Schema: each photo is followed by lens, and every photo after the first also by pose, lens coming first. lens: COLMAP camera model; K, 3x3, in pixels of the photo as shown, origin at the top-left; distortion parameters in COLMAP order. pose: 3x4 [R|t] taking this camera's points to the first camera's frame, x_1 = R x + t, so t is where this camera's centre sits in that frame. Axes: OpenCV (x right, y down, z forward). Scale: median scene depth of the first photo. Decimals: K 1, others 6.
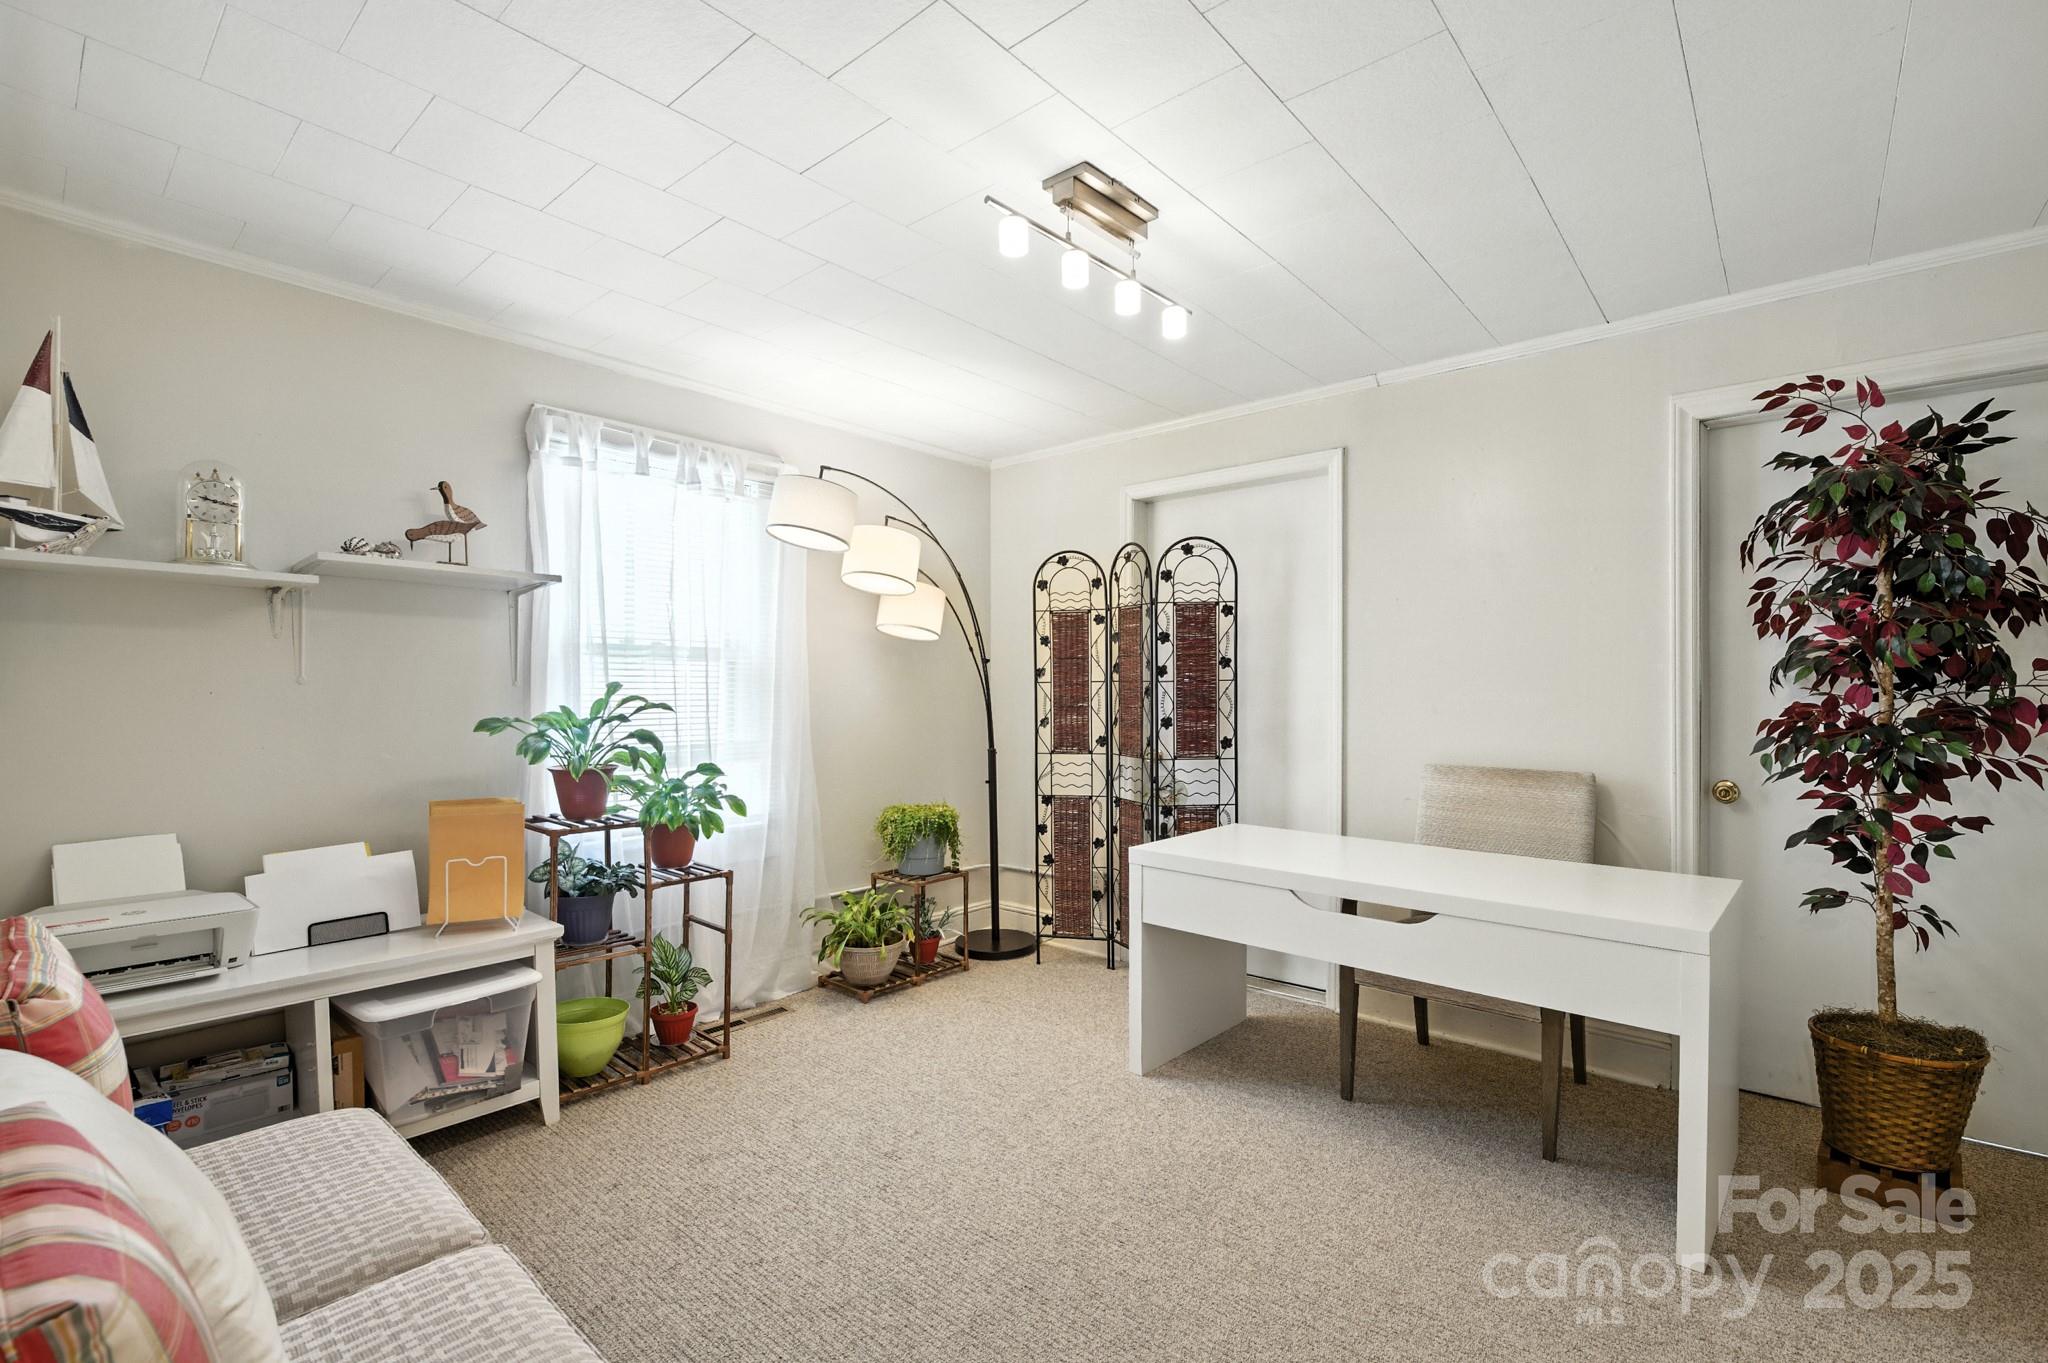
lens RADIAL K [[903.4, 0, 1032.2], [0, 903.4, 694.4], [0, 0, 1]] dist [-0.014300, 0.000811]
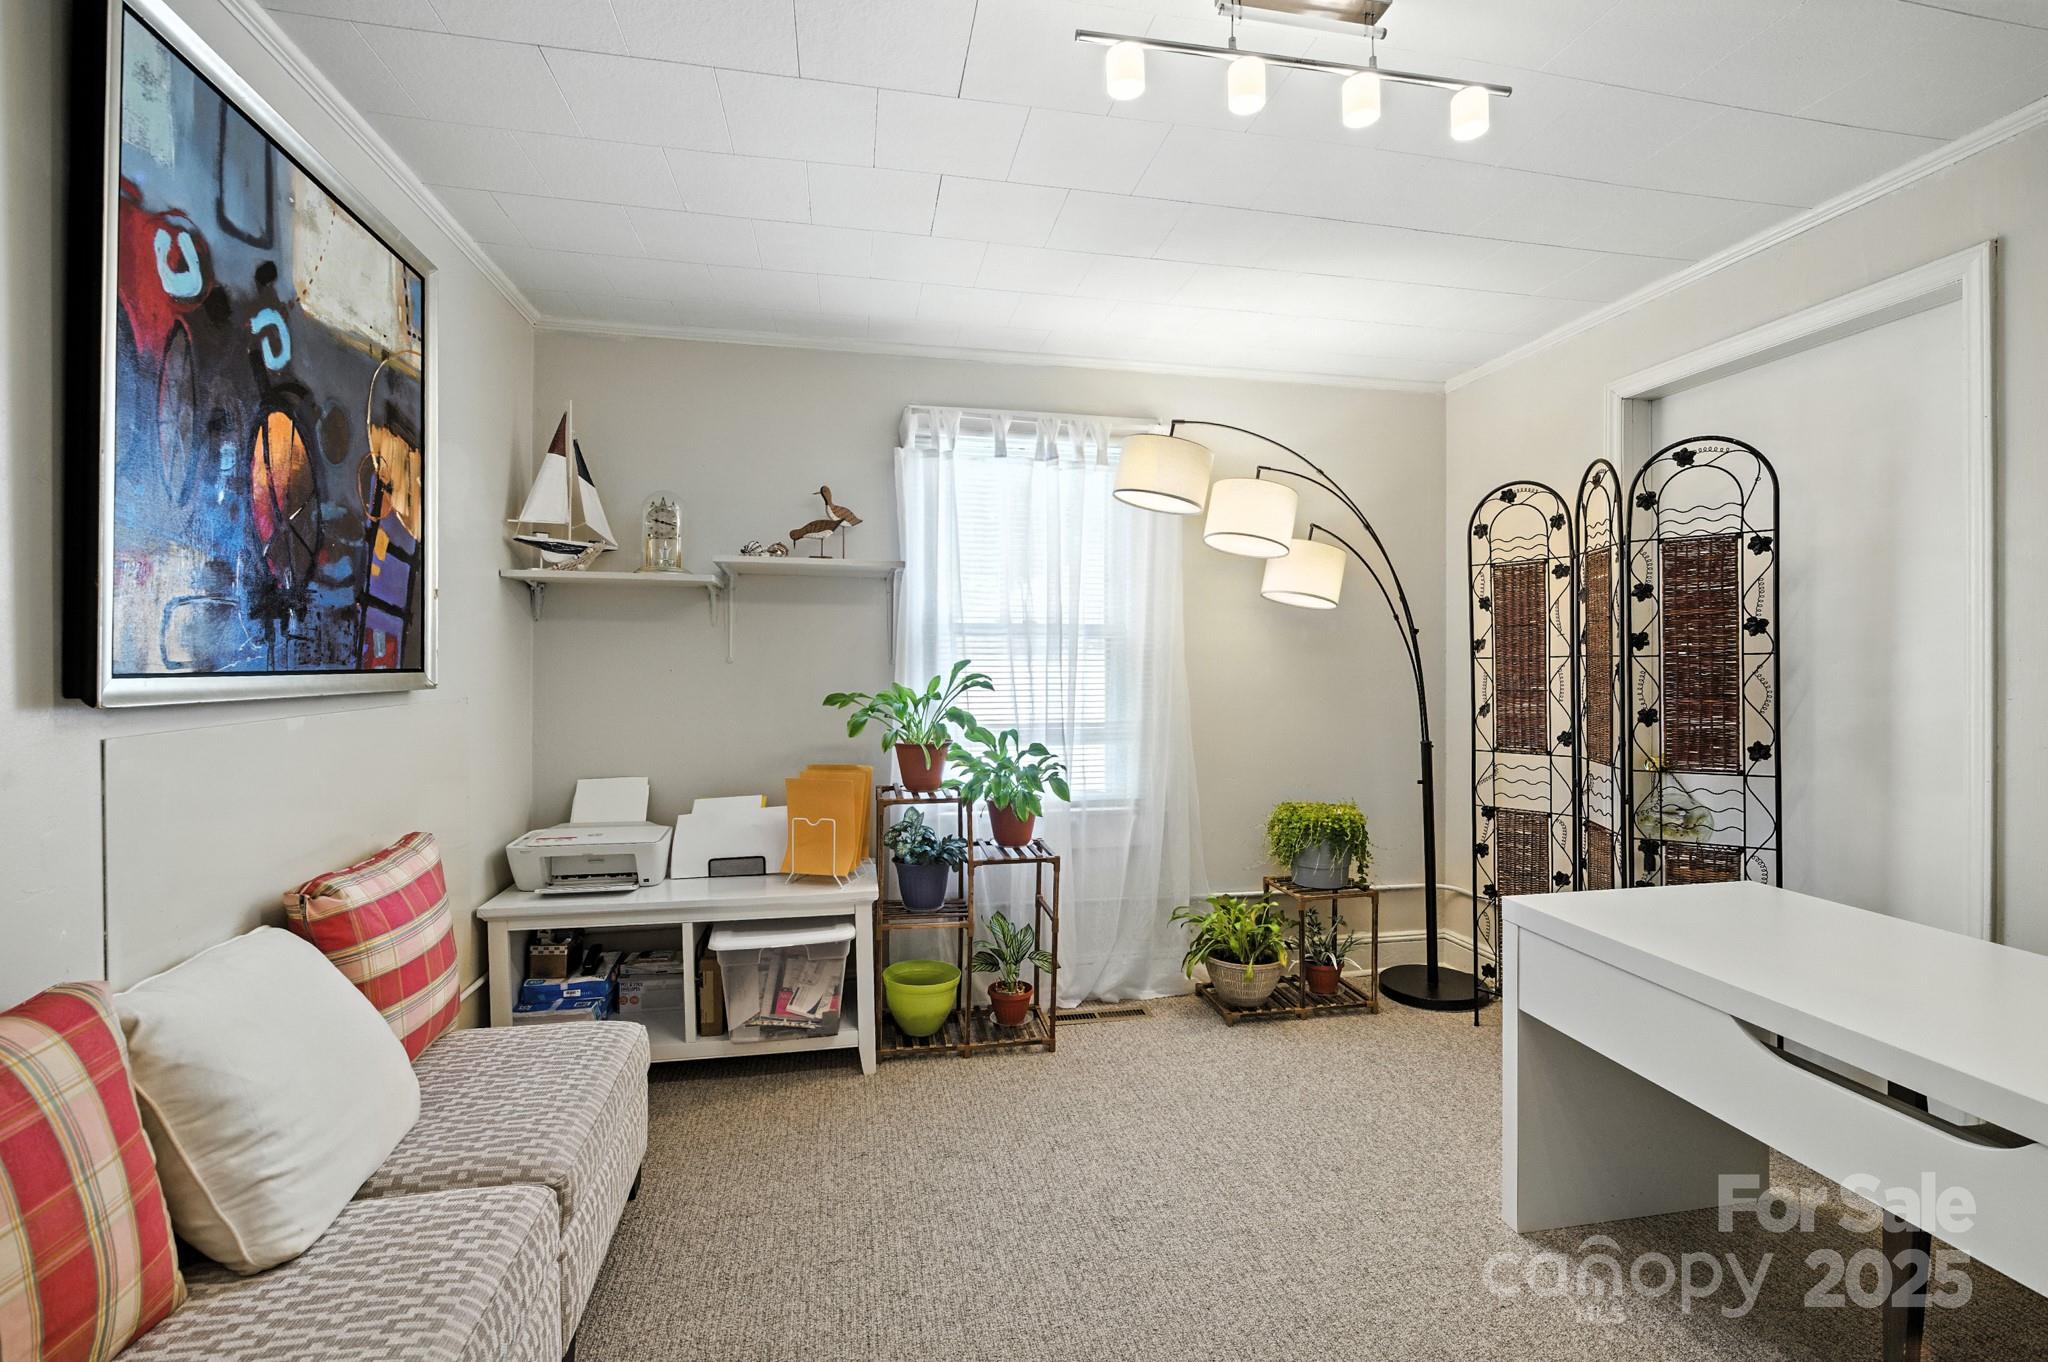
lens RADIAL K [[903.4, 0, 1028.3], [0, 903.4, 660.4], [0, 0, 1]] dist [-0.014300, 0.000811]
pose [[0.794655, -0.002947, -0.607054, 0.214551], [-0.002744, 0.999961, -0.008447, -0.004676], [0.607055, 0.008378, 0.794616, 0.206601]]
